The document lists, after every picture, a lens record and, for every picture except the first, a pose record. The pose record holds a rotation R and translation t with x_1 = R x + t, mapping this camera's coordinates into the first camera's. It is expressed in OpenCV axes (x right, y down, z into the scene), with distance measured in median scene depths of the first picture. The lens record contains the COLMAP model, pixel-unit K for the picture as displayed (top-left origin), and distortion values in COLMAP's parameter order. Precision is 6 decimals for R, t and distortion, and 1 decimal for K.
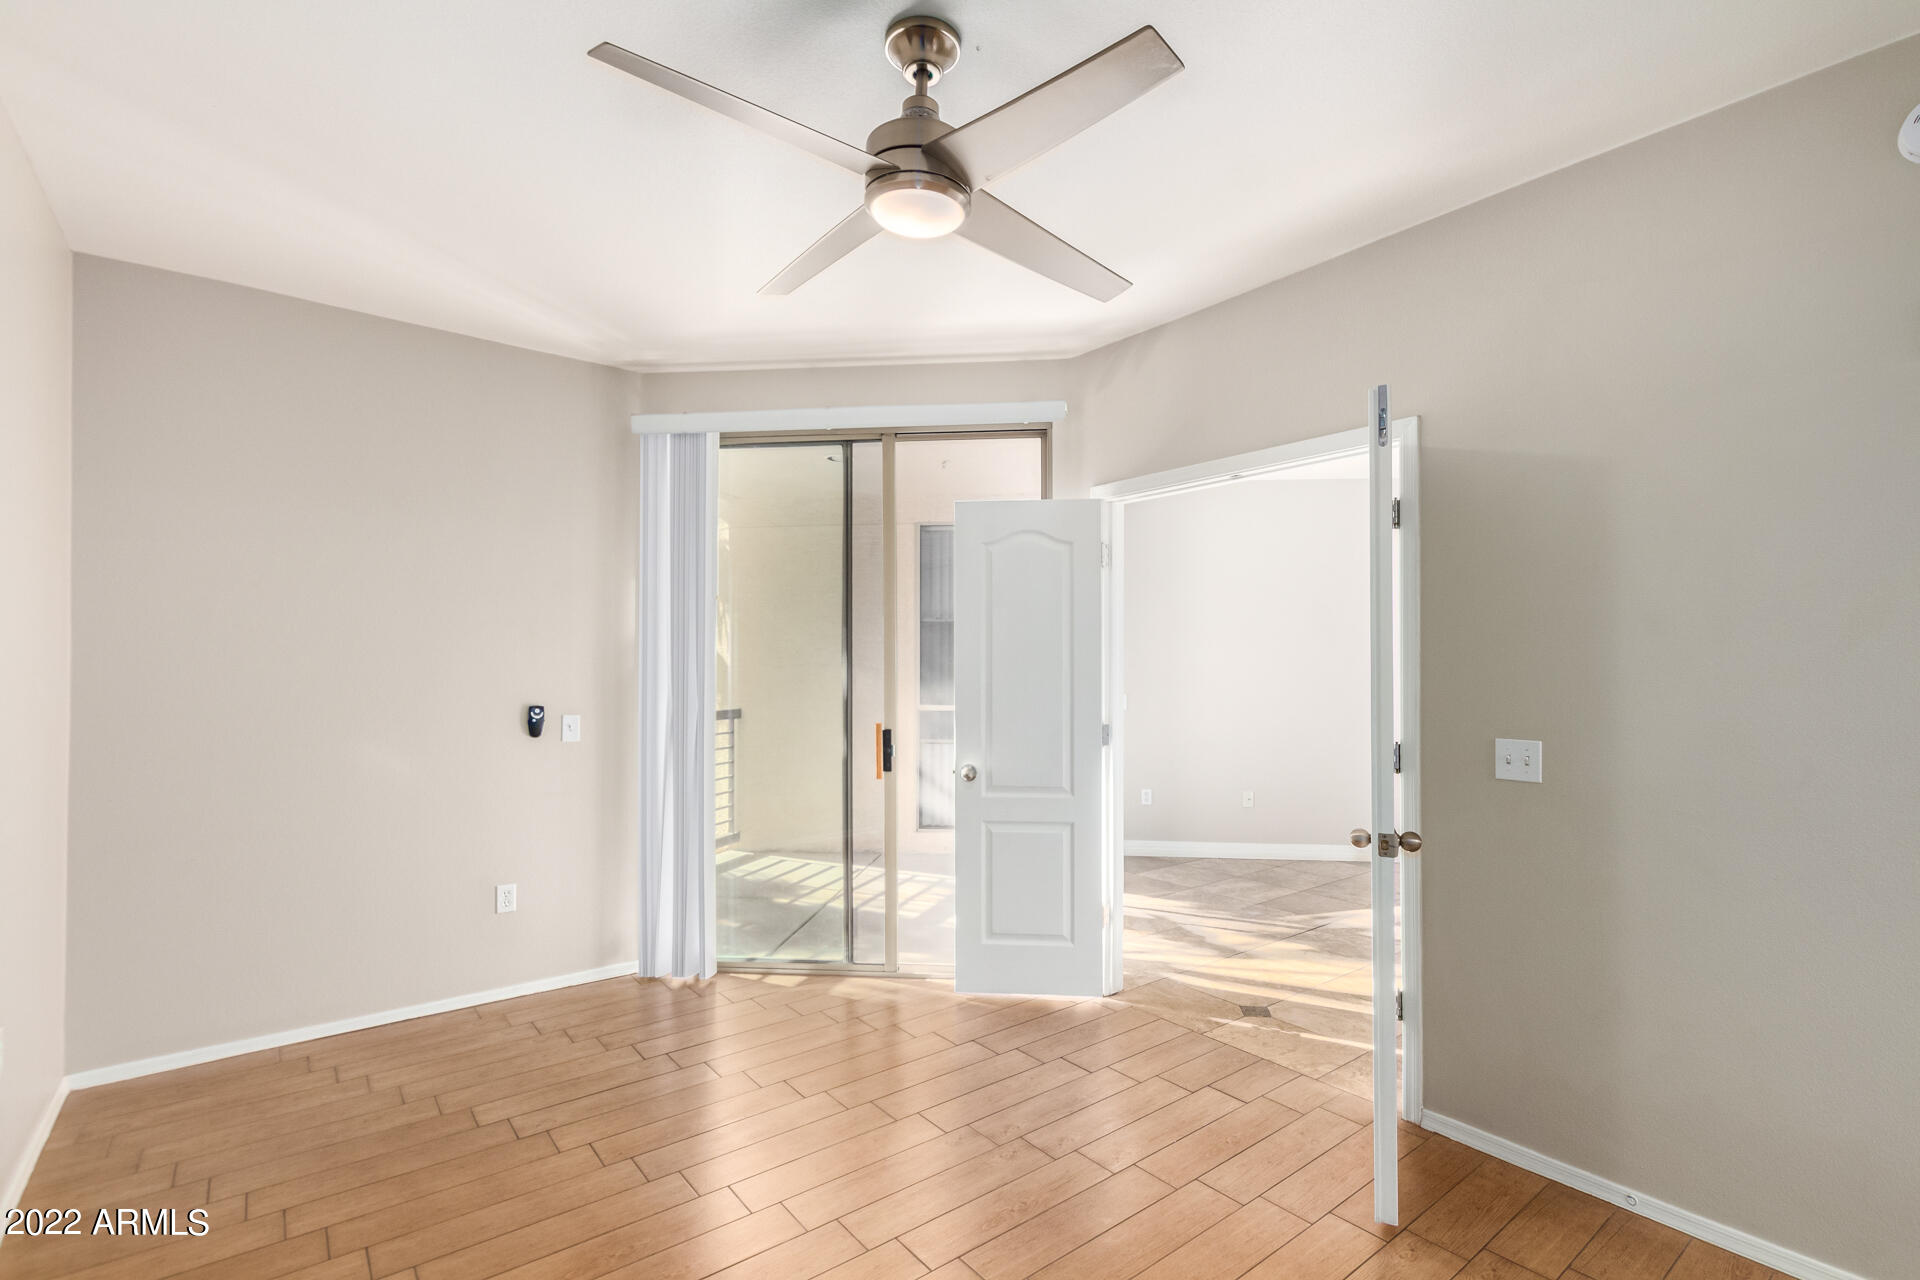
lens RADIAL K [[894.4, 0, 962.1], [0, 894.4, 653.7], [0, 0, 1]] dist [0.006086, 0.000242]
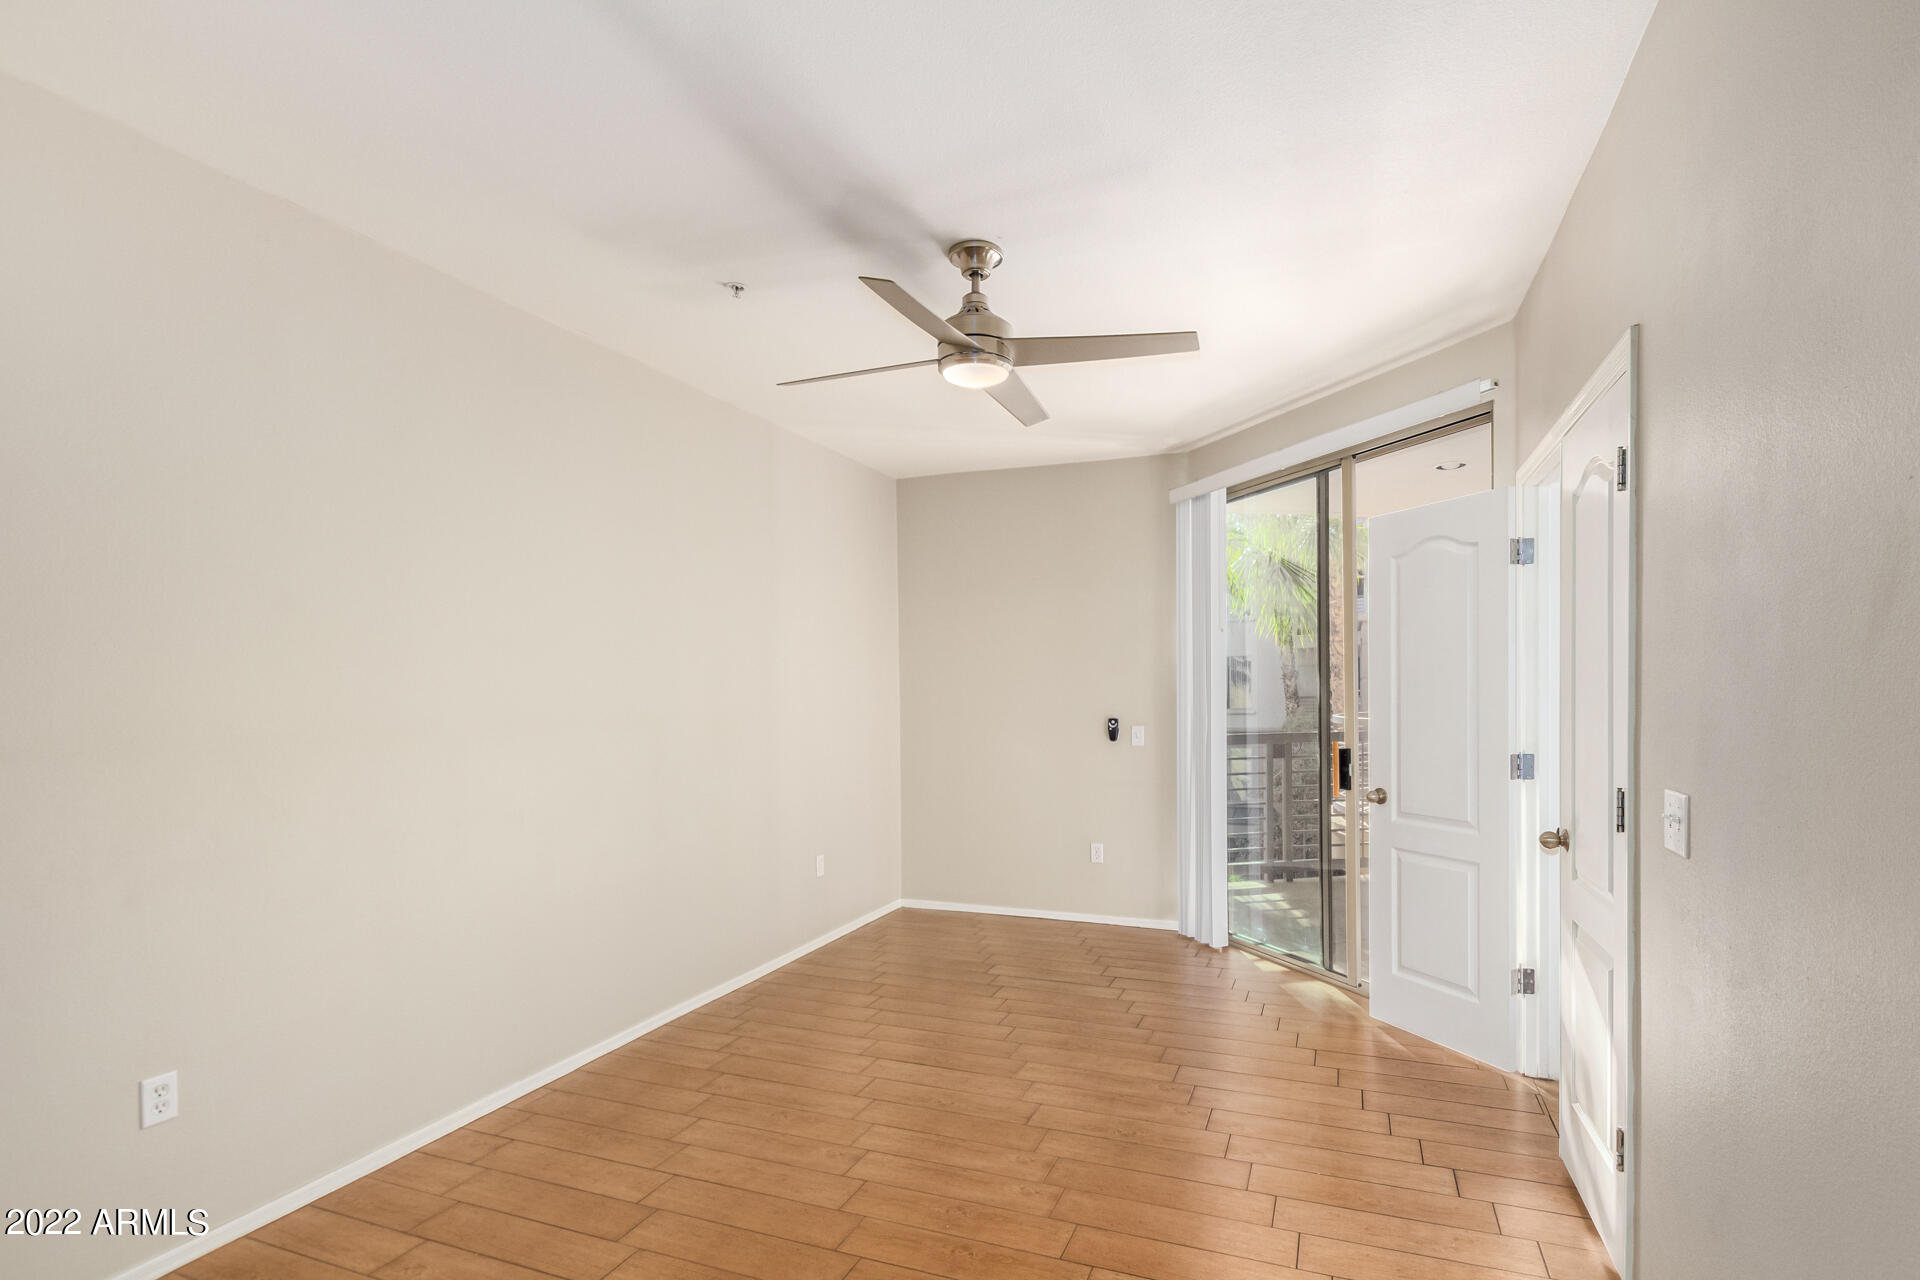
lens RADIAL K [[857.4, 0, 963.5], [0, 857.4, 698.7], [0, 0, 1]] dist [0.000352, -0.000011]
pose [[0.508321, 0.000710, -0.861167, 0.549967], [0.024449, 0.999585, 0.015256, 0.002337], [0.860820, -0.028810, 0.508093, 0.132927]]
